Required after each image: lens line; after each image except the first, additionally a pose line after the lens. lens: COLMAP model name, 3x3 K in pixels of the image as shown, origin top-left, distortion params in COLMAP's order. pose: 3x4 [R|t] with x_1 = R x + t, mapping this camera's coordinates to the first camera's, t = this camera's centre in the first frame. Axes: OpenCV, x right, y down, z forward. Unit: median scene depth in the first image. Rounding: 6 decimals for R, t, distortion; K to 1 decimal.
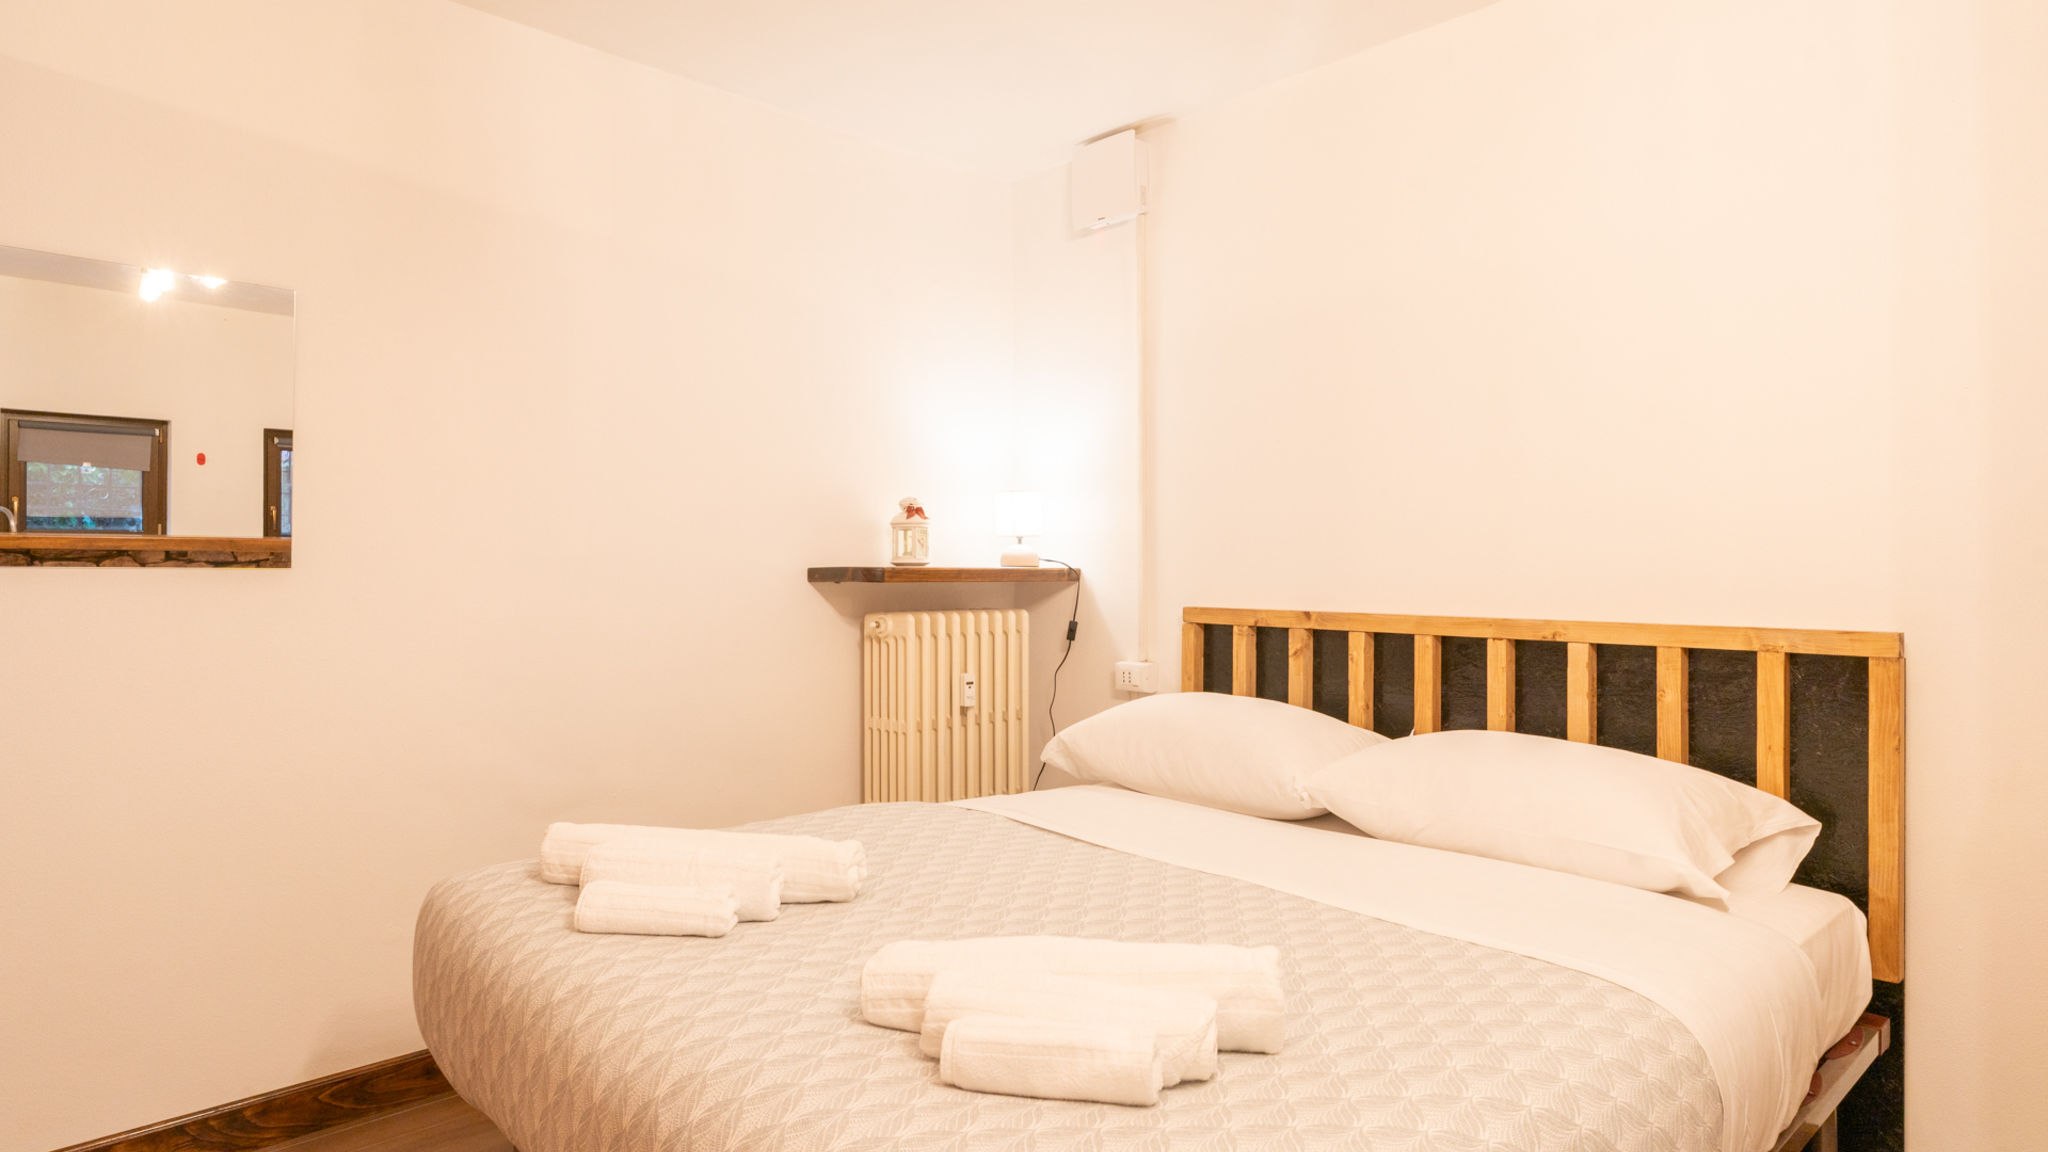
lens RADIAL K [[1078.7, 0, 1029.9], [0, 1078.7, 597.1], [0, 0, 1]] dist [-0.006102, 0.003226]
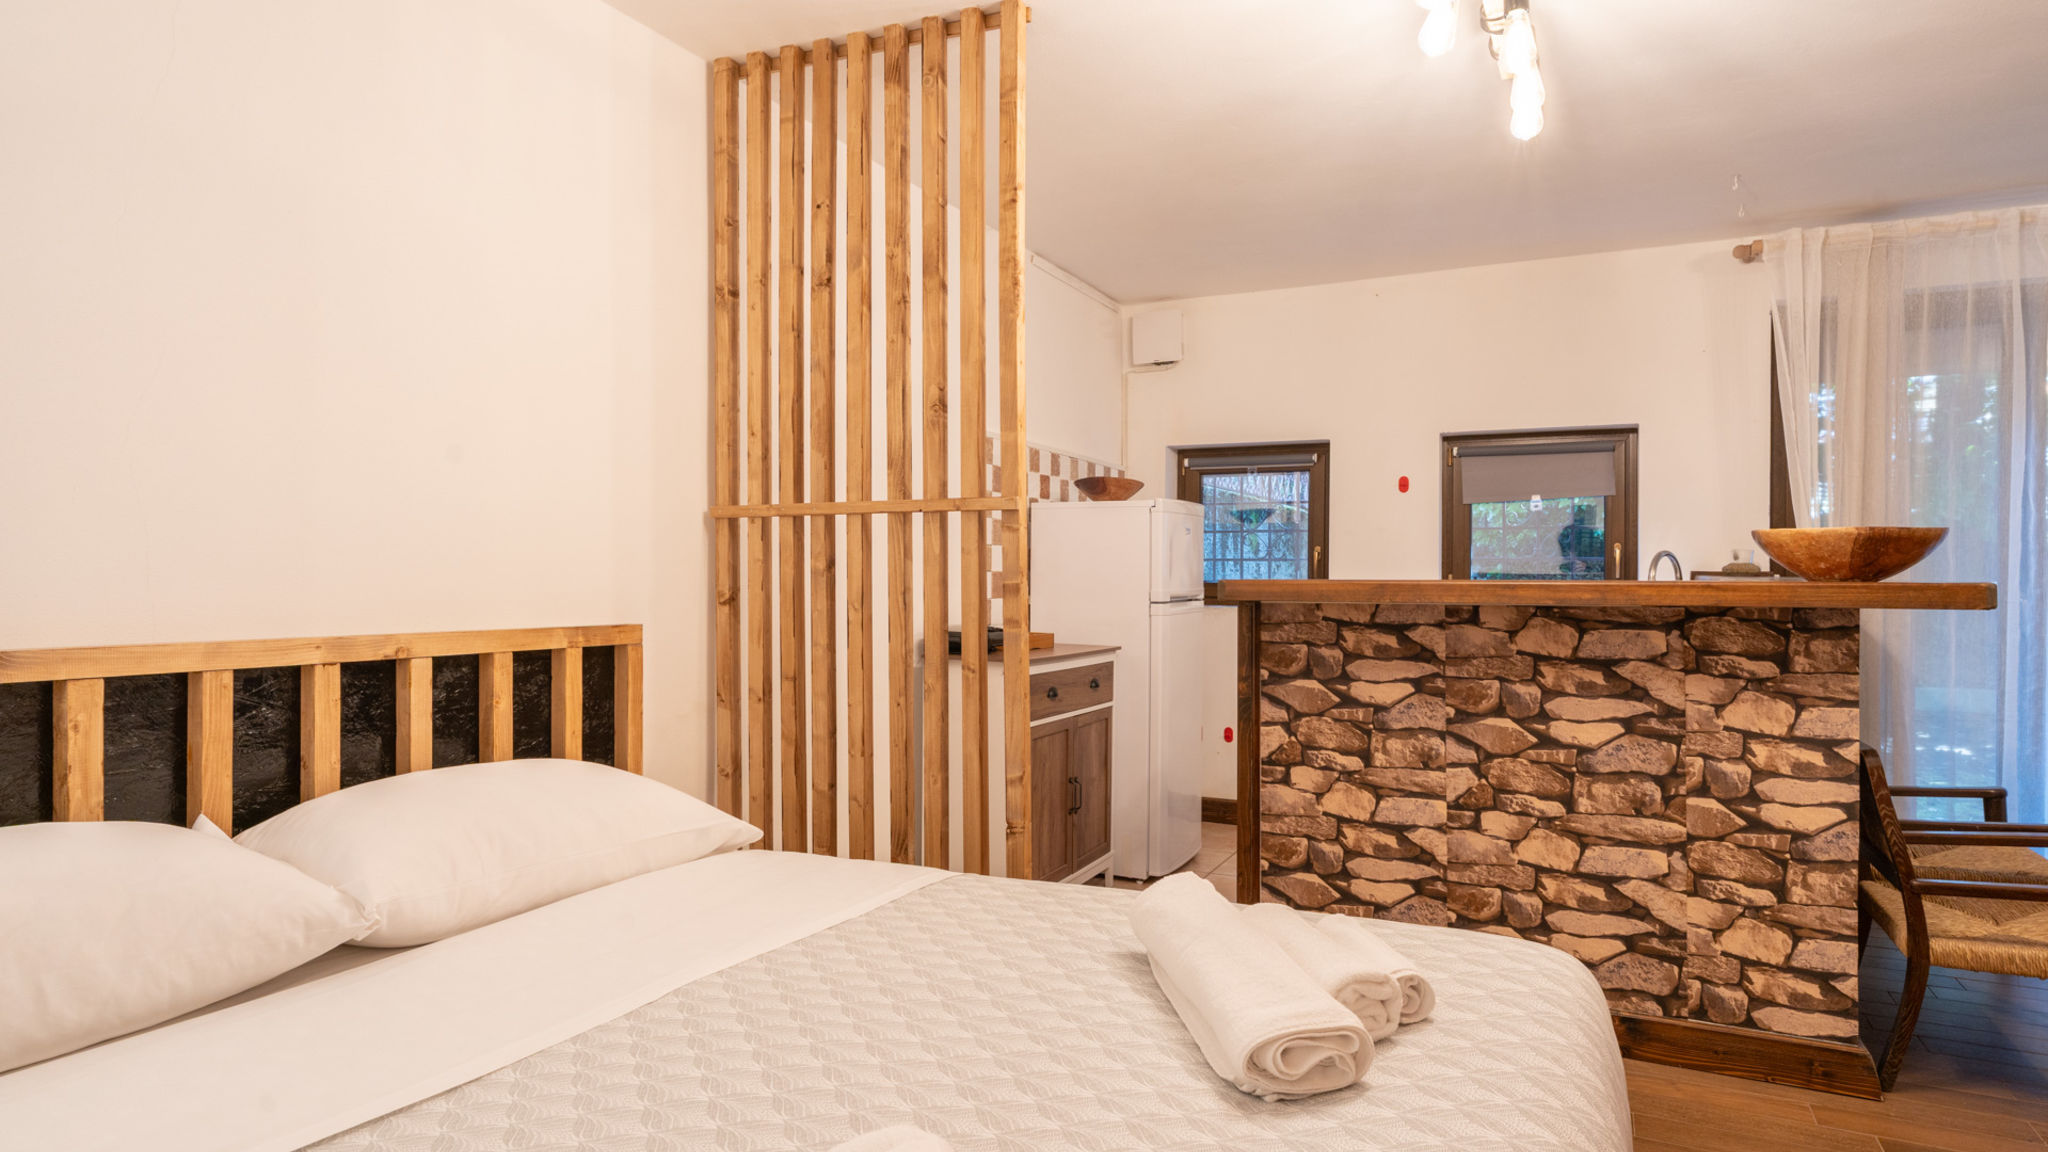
lens RADIAL K [[1078.7, 0, 1057.8], [0, 1078.7, 578.4], [0, 0, 1]] dist [-0.006102, 0.003226]
pose [[-0.316177, 0.004641, 0.948689, -0.427386], [0.033593, 0.999416, 0.006306, -0.008390], [-0.948105, 0.033864, -0.316148, 0.716693]]
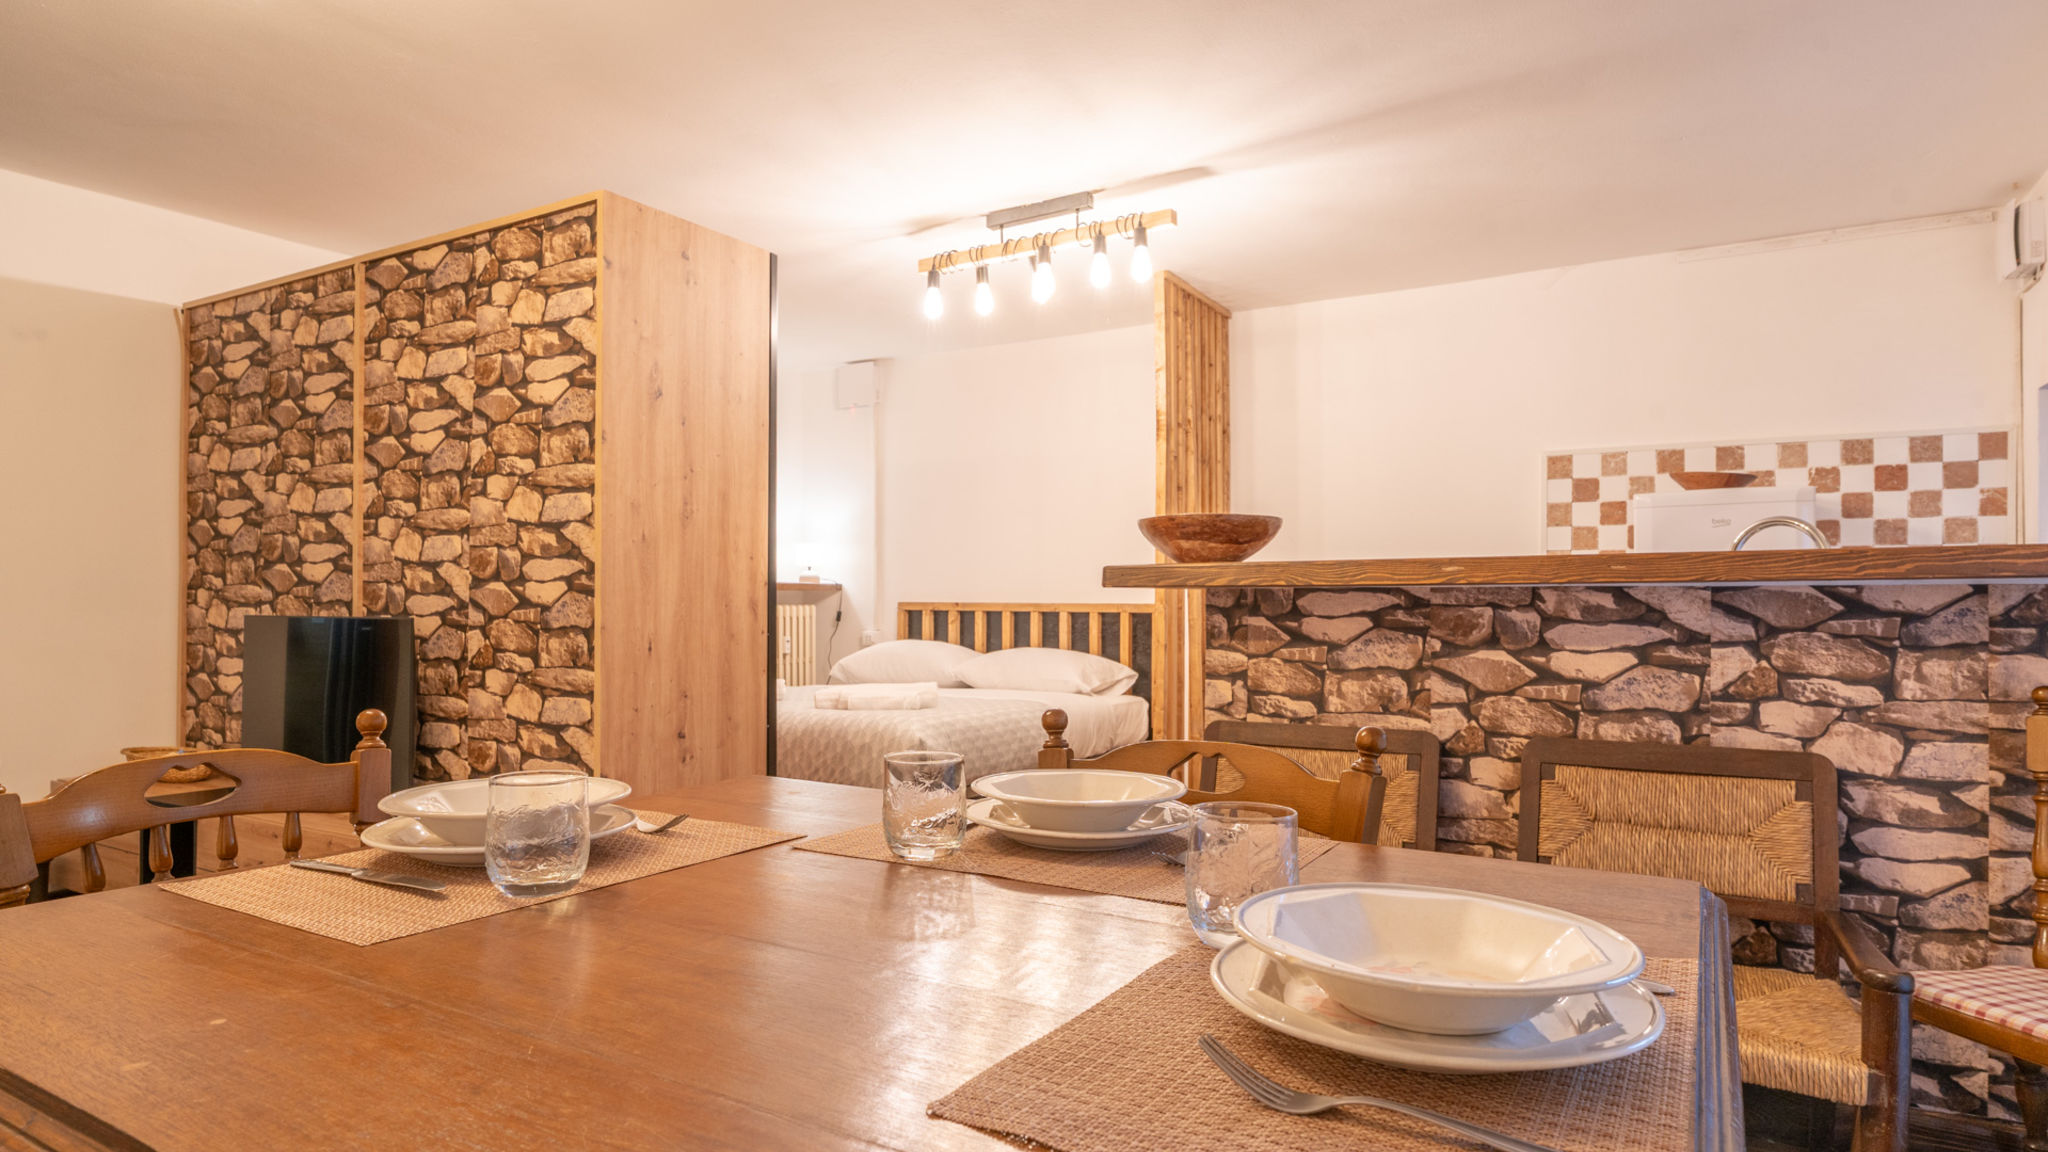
lens RADIAL K [[1078.7, 0, 1012.8], [0, 1078.7, 596.0], [0, 0, 1]] dist [-0.006102, 0.003226]
pose [[0.960693, 0.009255, 0.277457, -0.246822], [0.002076, 0.999177, -0.040519, 0.094591], [-0.277604, 0.039503, 0.959883, -1.165412]]
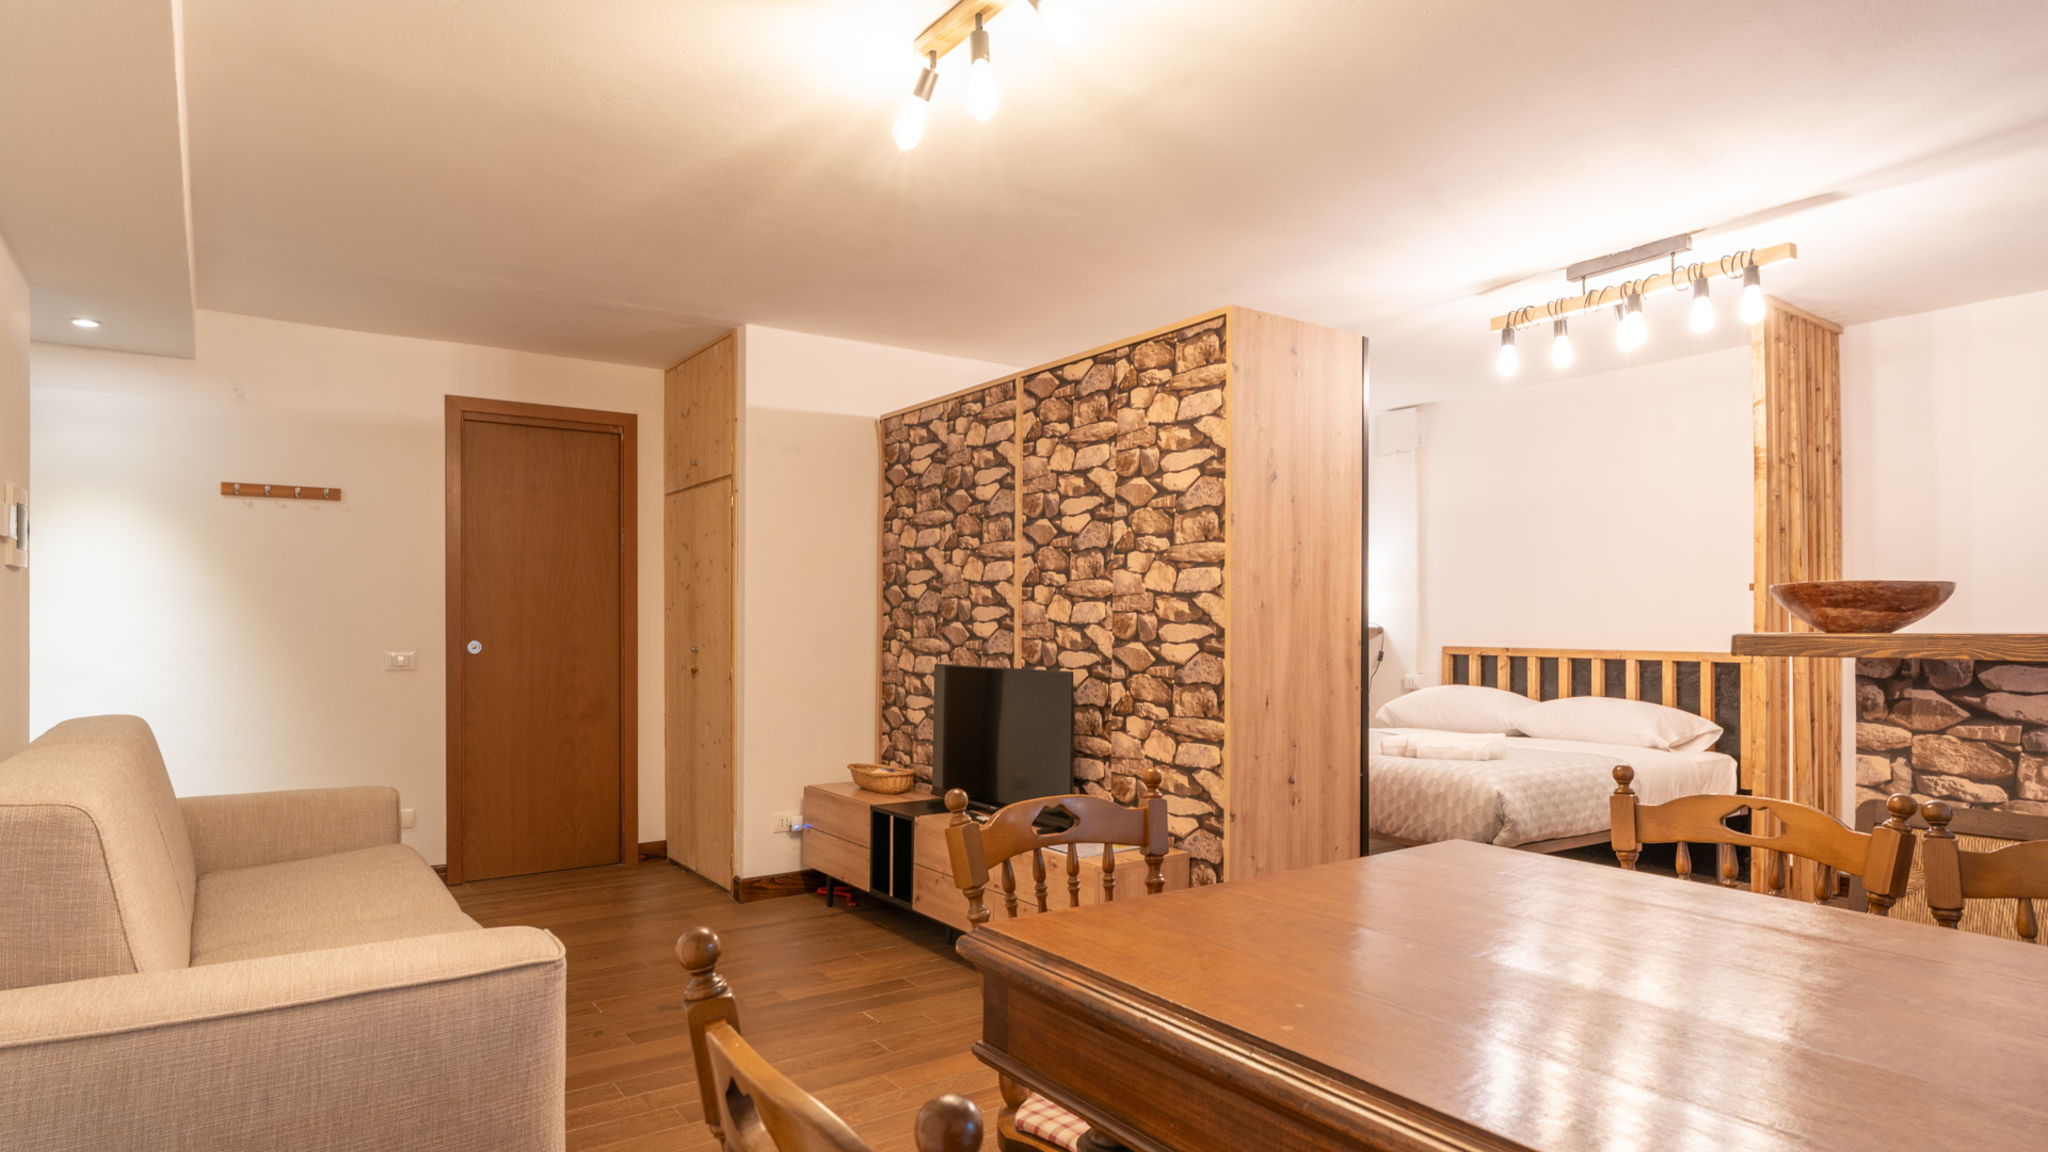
lens RADIAL K [[1078.7, 0, 1080.6], [0, 1078.7, 616.0], [0, 0, 1]] dist [-0.006102, 0.003226]
pose [[0.994499, 0.010691, -0.104201, -0.376304], [-0.015369, 0.998905, -0.044194, 0.062173], [0.103614, 0.045553, 0.993574, -1.262400]]
